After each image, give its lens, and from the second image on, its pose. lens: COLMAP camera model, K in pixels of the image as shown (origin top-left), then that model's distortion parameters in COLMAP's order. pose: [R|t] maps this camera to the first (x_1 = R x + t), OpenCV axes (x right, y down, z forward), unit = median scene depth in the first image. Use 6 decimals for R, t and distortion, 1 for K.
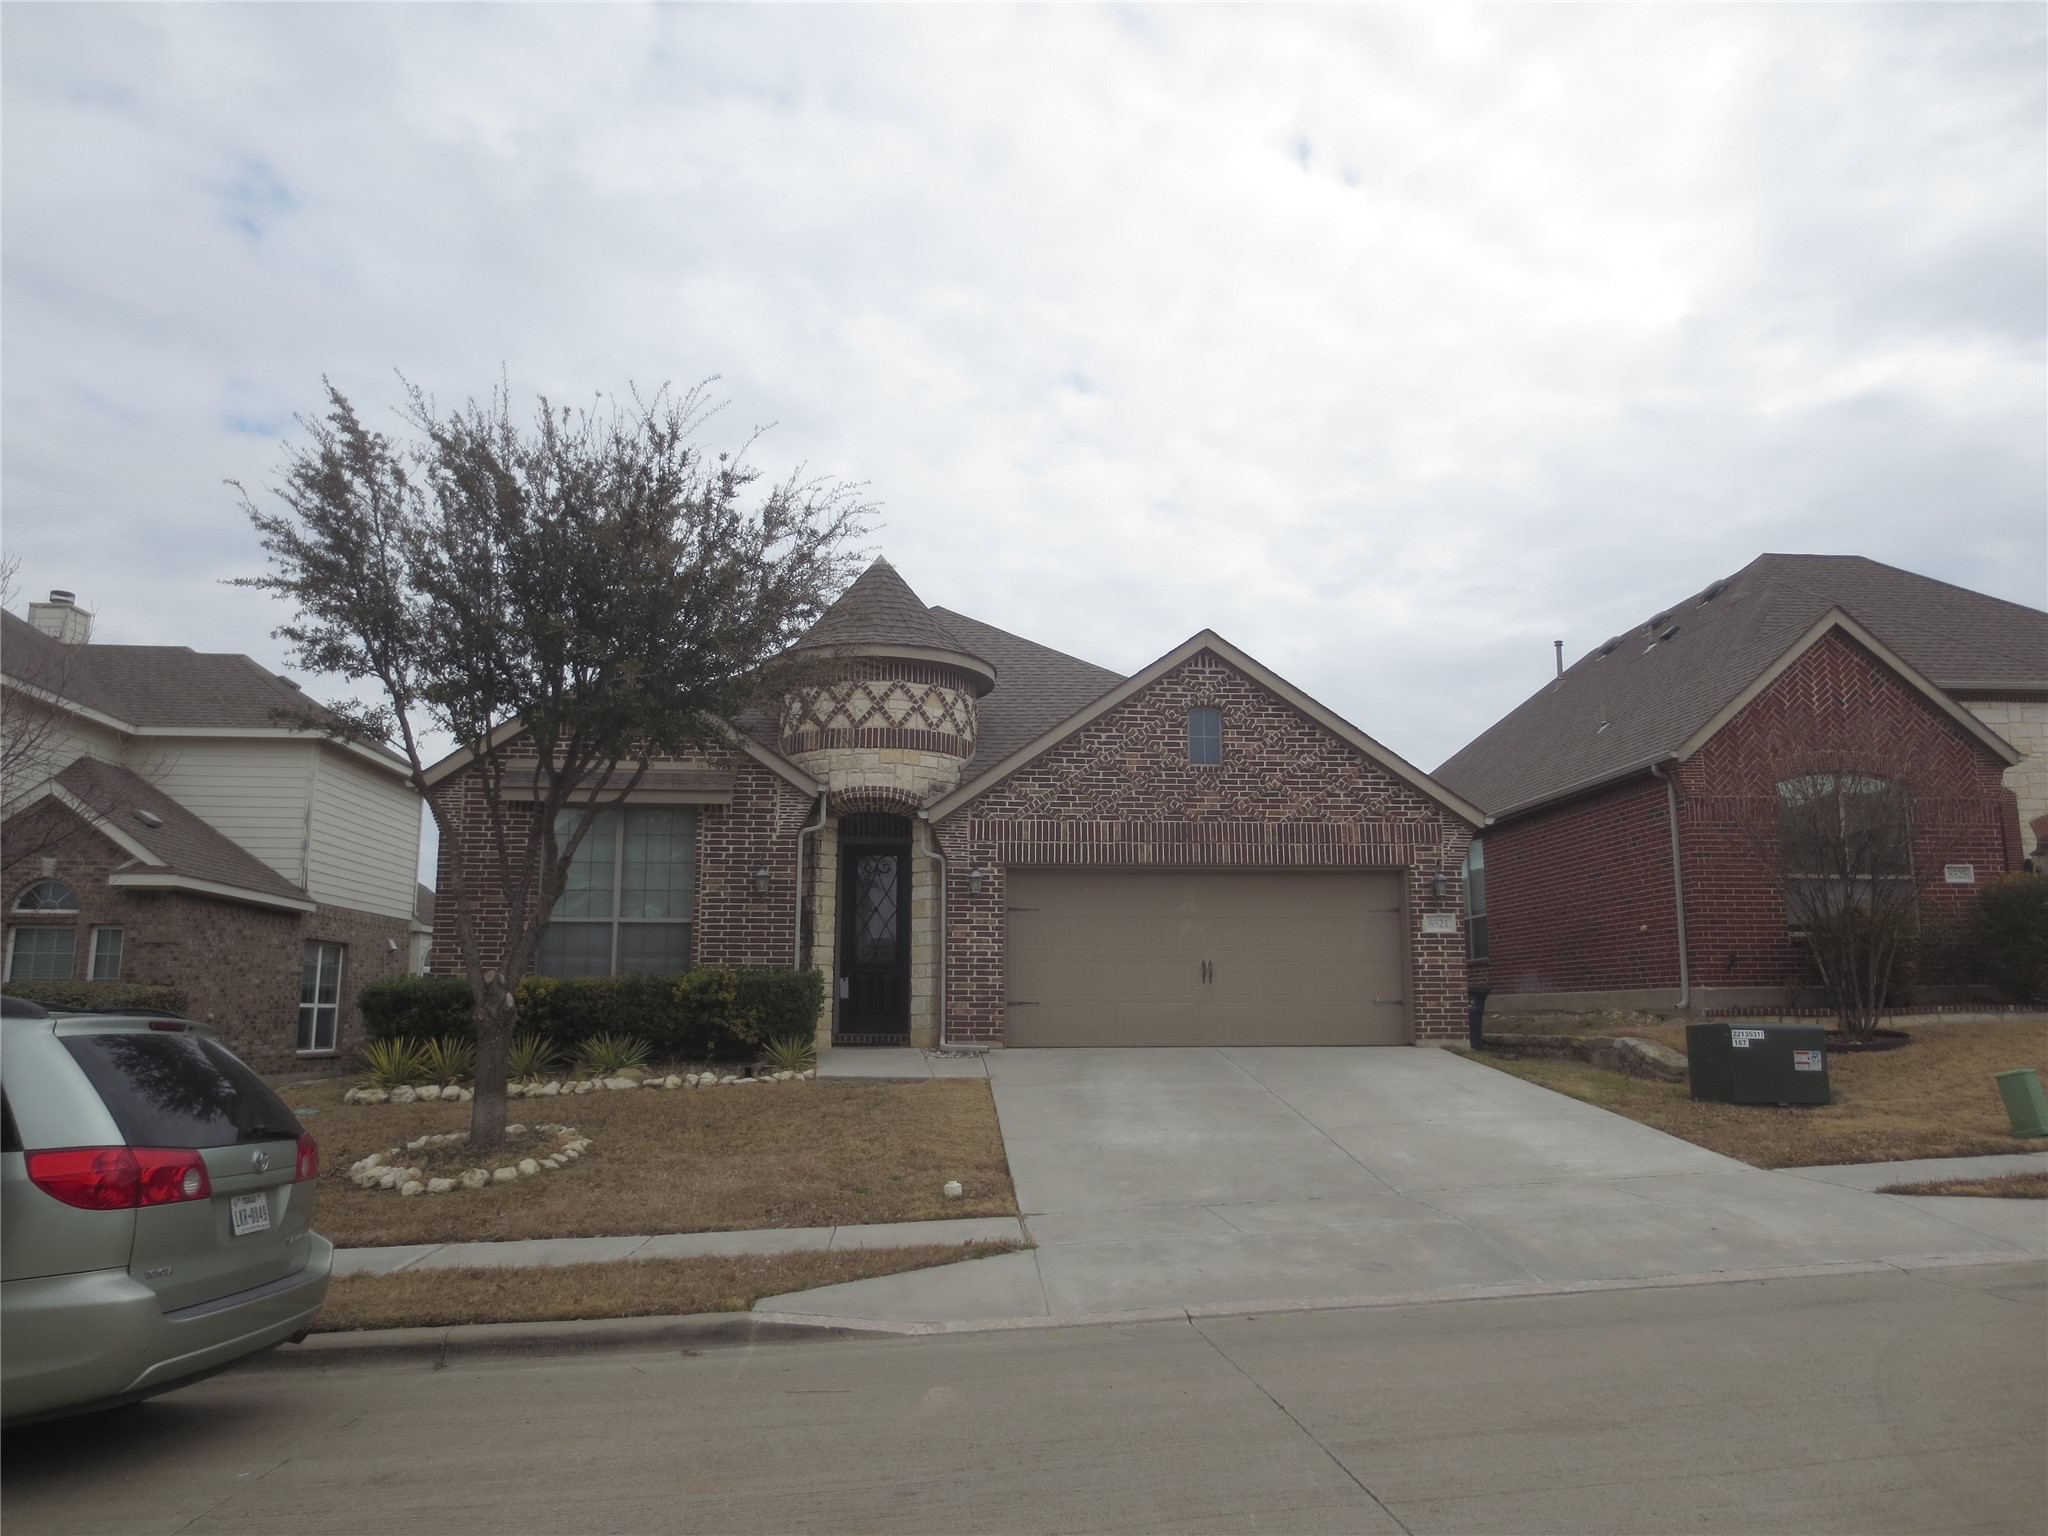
lens RADIAL K [[1438.5, 0, 1032.5], [0, 1438.5, 768.5], [0, 0, 1]] dist [-0.042716, 0.023878]
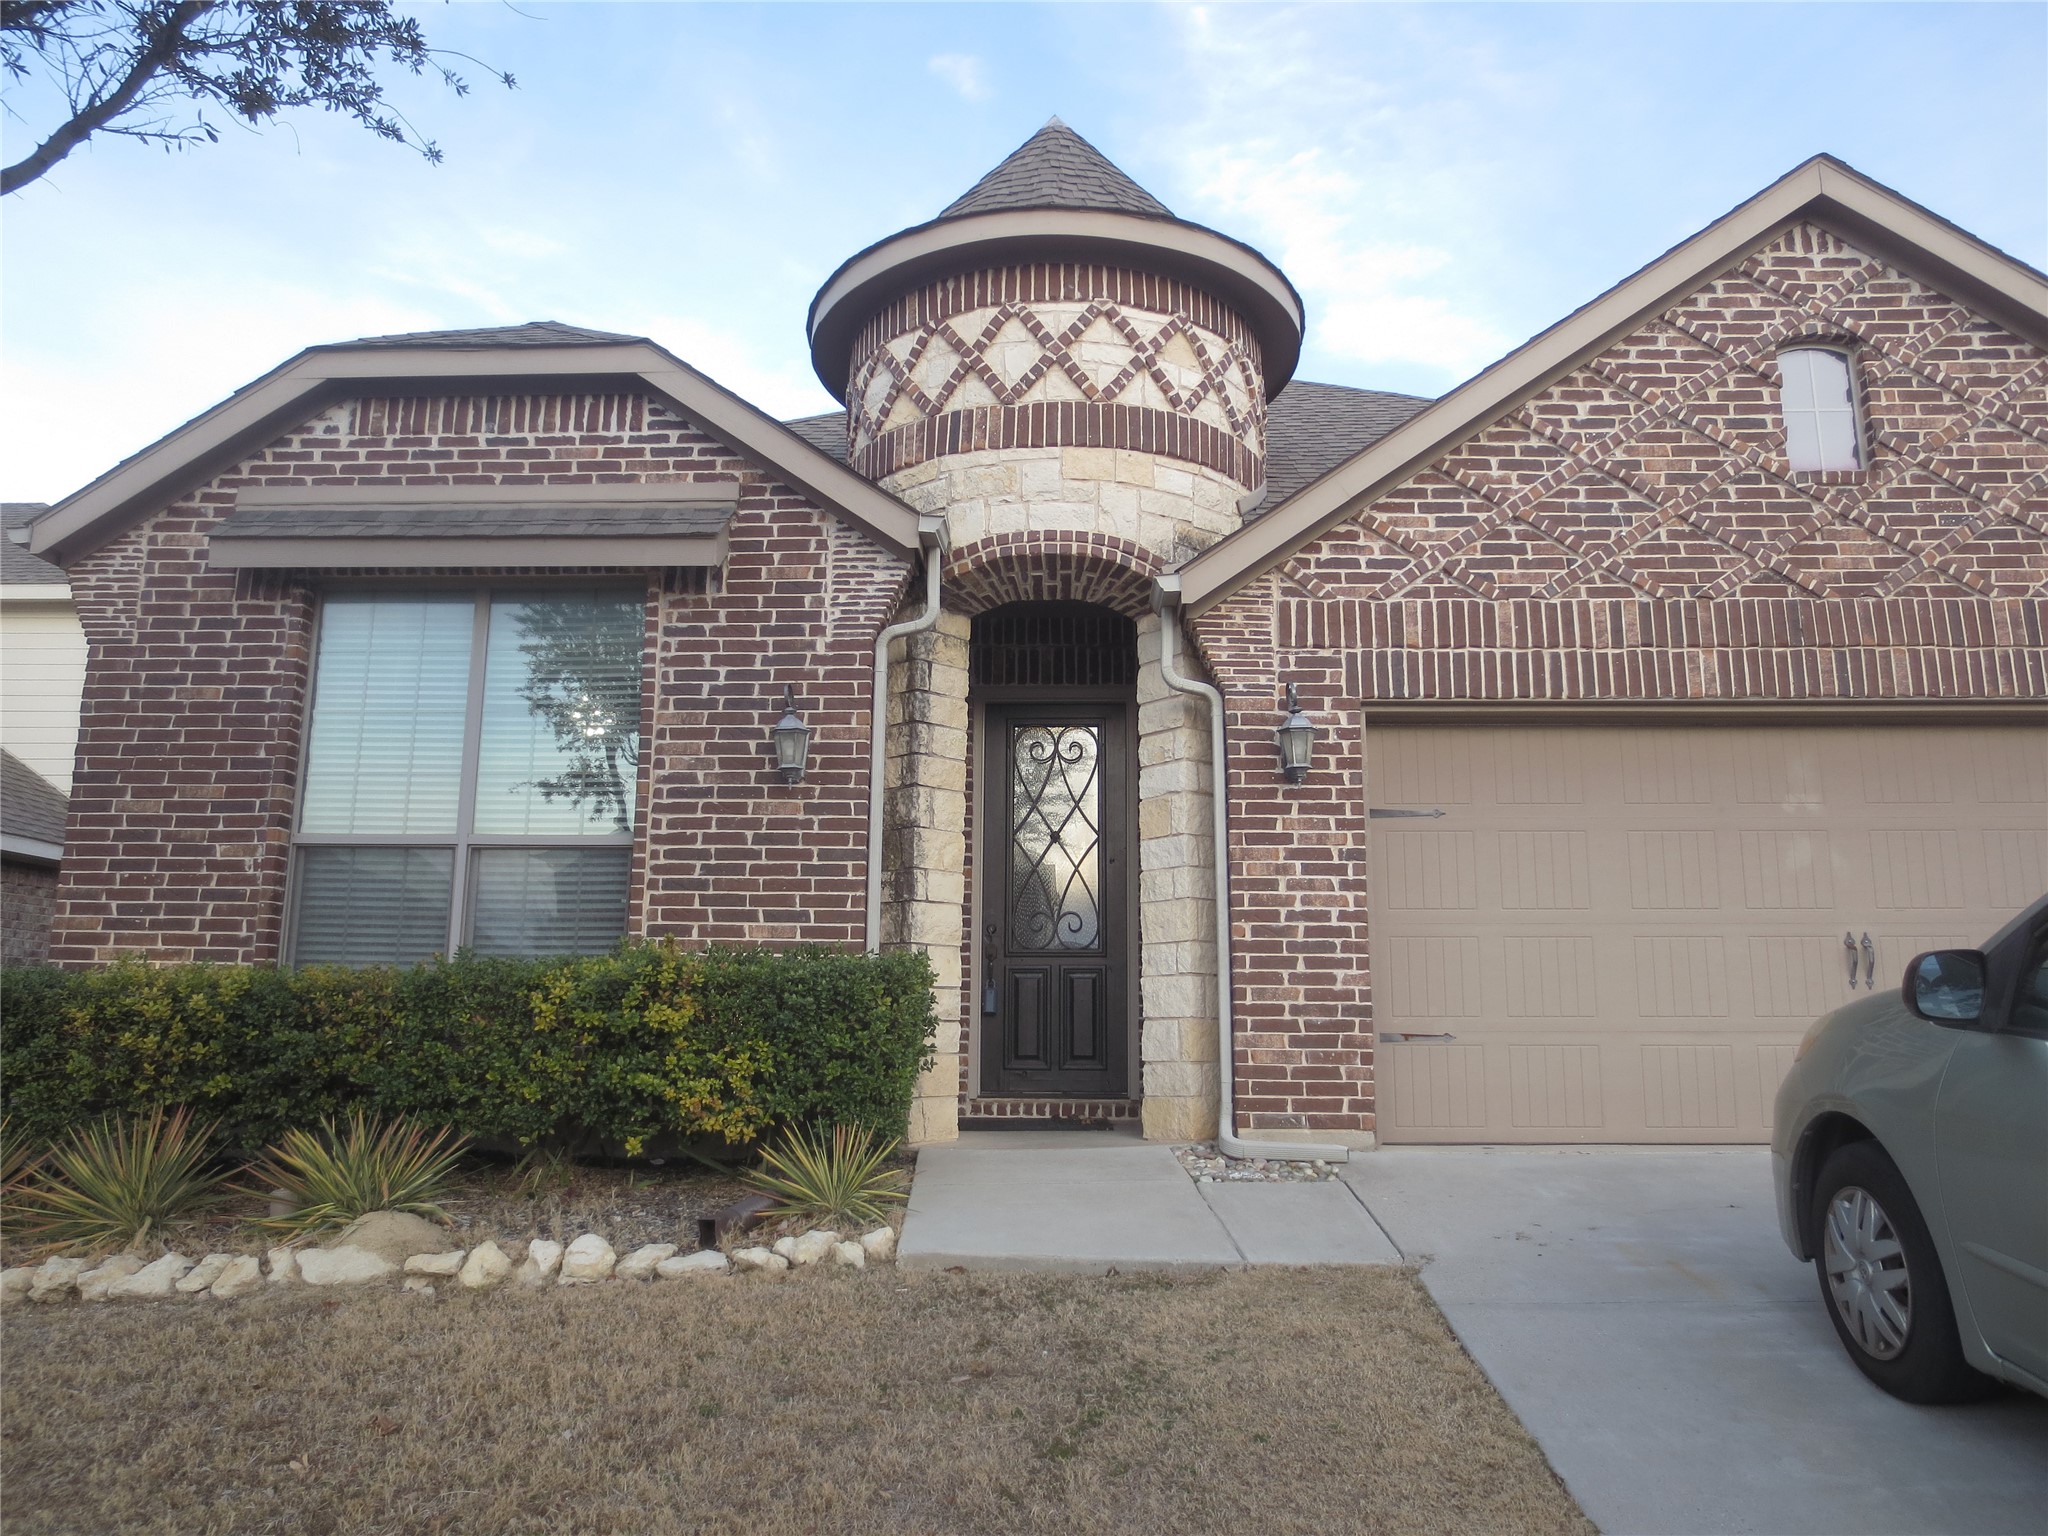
lens RADIAL K [[1438.5, 0, 1029.9], [0, 1438.5, 767.9], [0, 0, 1]] dist [-0.042716, 0.023878]
pose [[0.993164, -0.014933, -0.115765, -0.068339], [0.013298, 0.999801, -0.014876, 0.091500], [0.115964, 0.013235, 0.993165, 0.579986]]
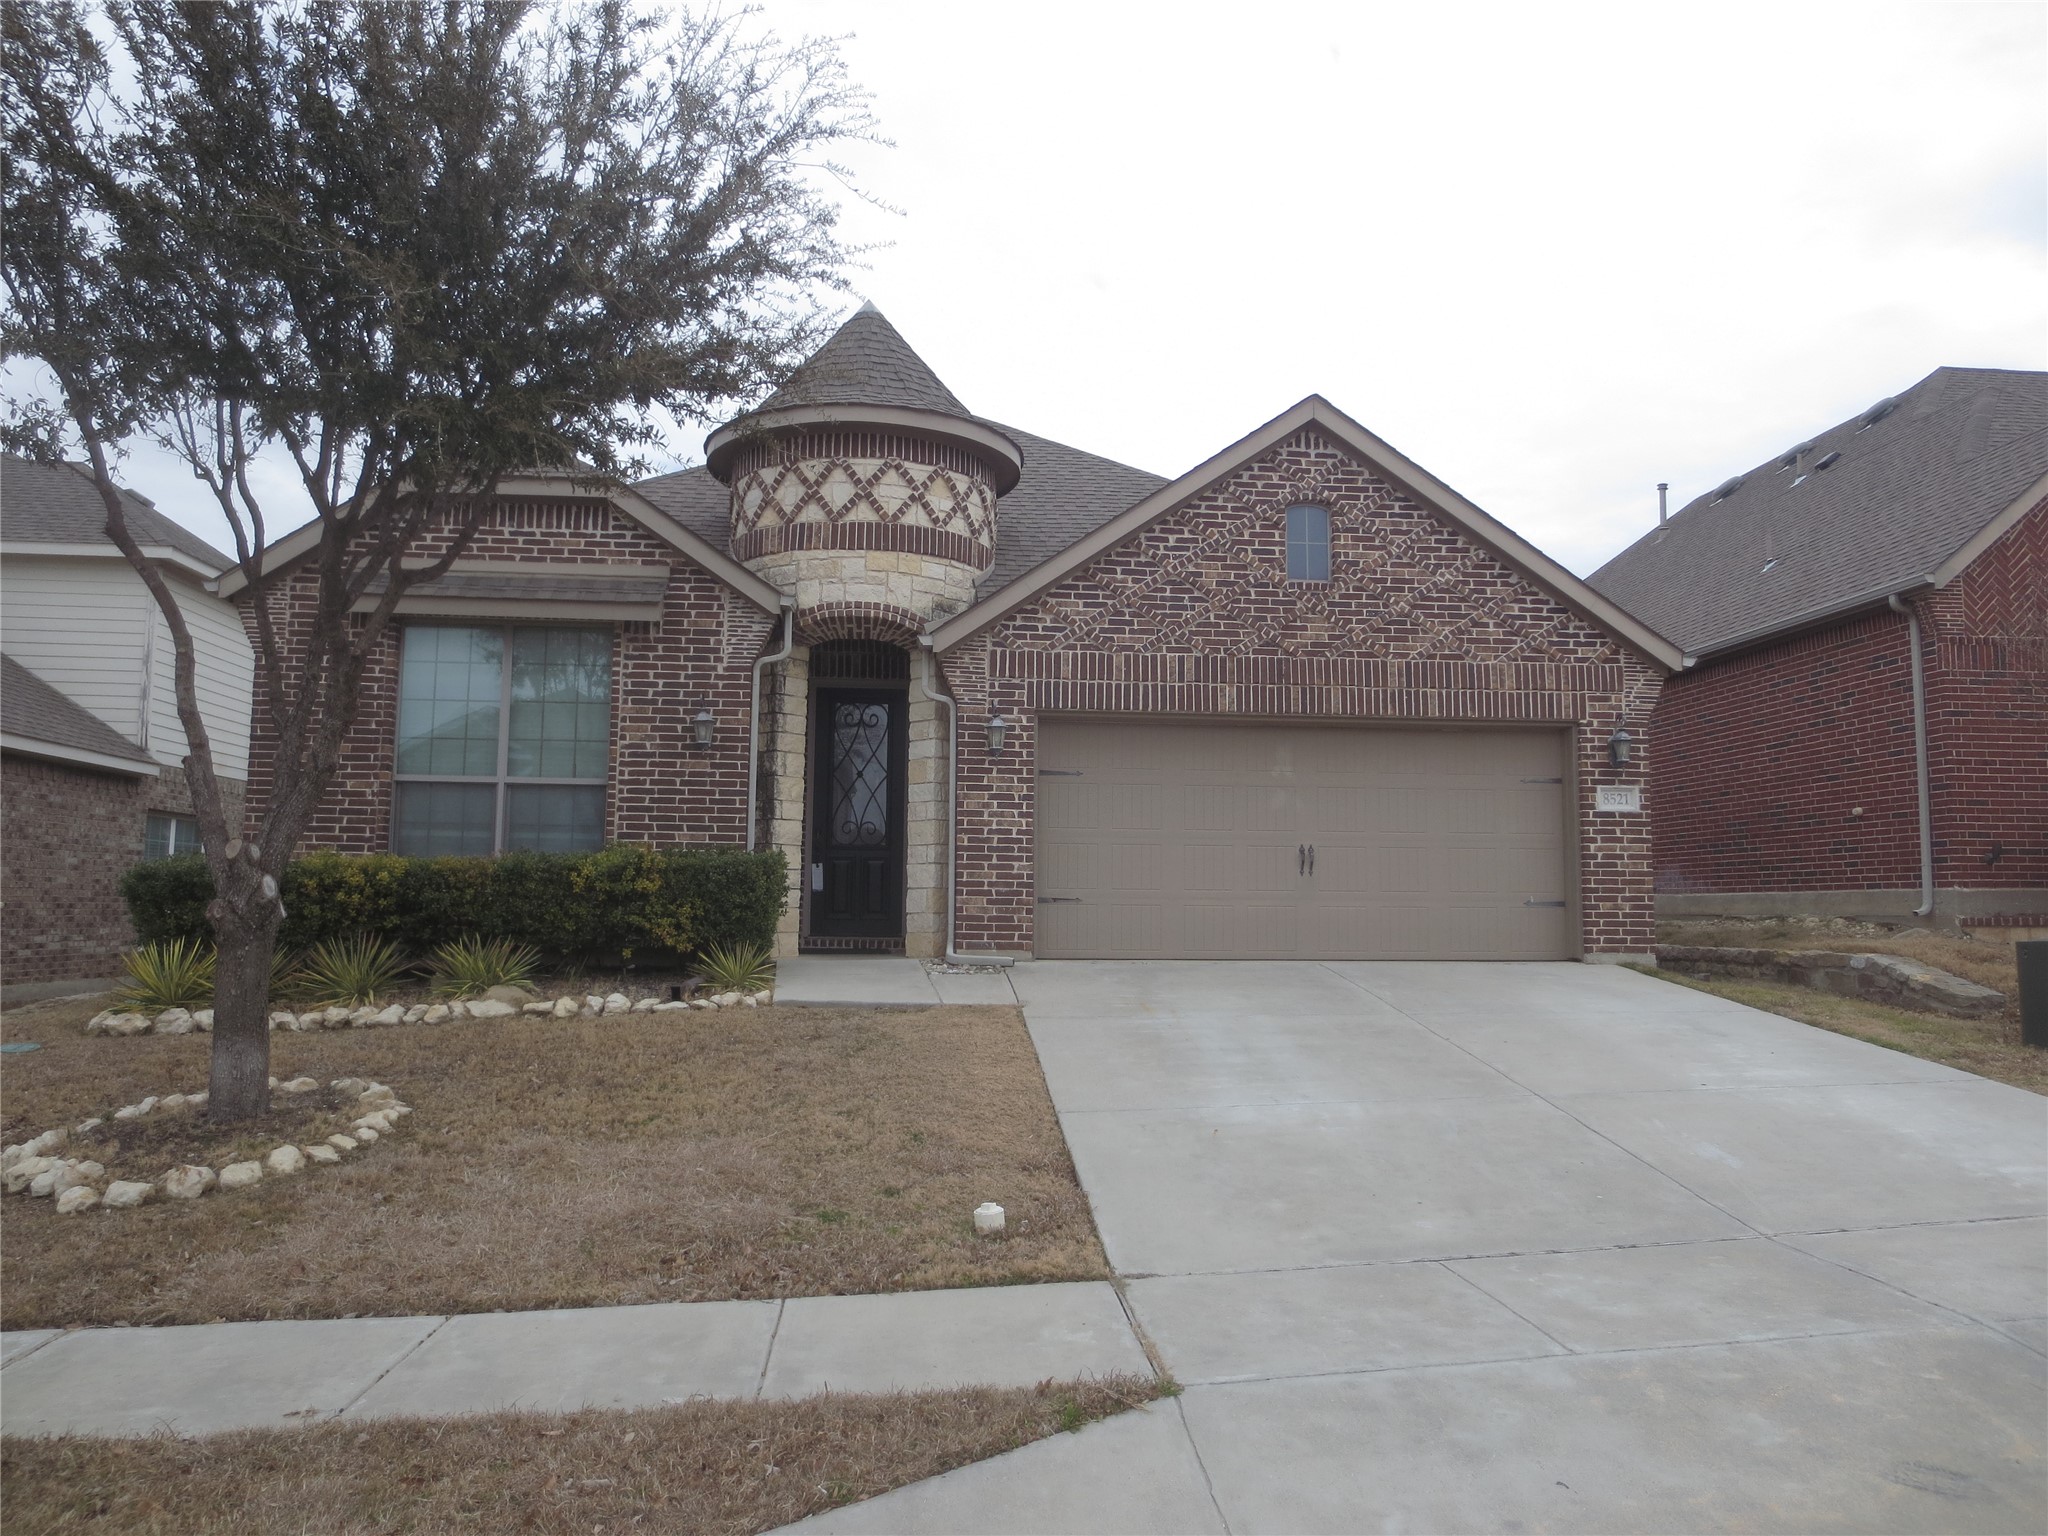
lens RADIAL K [[1438.5, 0, 1028.3], [0, 1438.5, 759.9], [0, 0, 1]] dist [-0.042716, 0.023878]
pose [[0.999901, 0.011677, 0.007880, -0.029123], [-0.012177, 0.997689, 0.066844, 0.043325], [-0.007081, -0.066933, 0.997732, 0.270739]]
